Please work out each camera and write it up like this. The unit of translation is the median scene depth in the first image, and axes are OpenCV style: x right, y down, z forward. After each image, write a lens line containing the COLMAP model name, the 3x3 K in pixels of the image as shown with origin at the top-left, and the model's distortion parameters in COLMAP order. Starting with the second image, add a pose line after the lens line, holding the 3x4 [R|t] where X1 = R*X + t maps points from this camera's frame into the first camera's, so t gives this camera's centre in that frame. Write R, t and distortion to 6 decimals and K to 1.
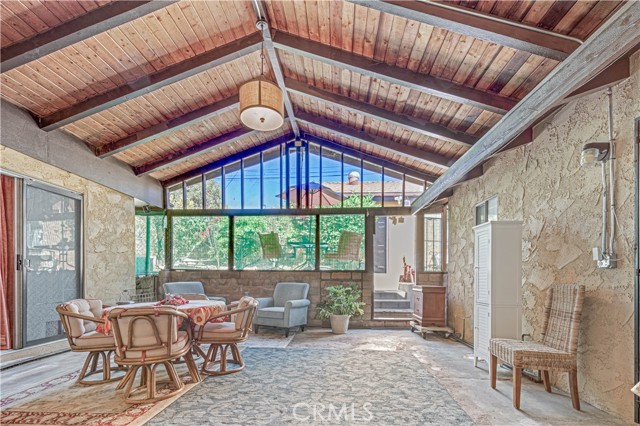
lens RADIAL K [[282.6, 0, 317.0], [0, 282.6, 229.4], [0, 0, 1]] dist [0.001583, 0.000138]
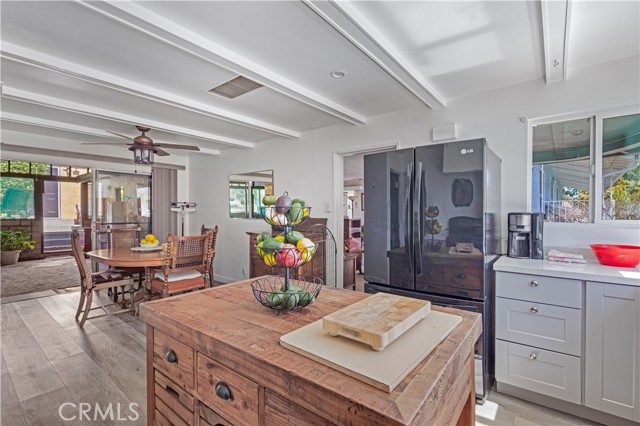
lens RADIAL K [[282.6, 0, 317.0], [0, 282.6, 229.4], [0, 0, 1]] dist [0.001583, 0.000138]
pose [[0.570880, -0.050381, 0.819486, -0.178535], [-0.133194, 0.979211, 0.152988, -0.198698], [-0.810158, -0.196488, 0.552301, -0.892593]]
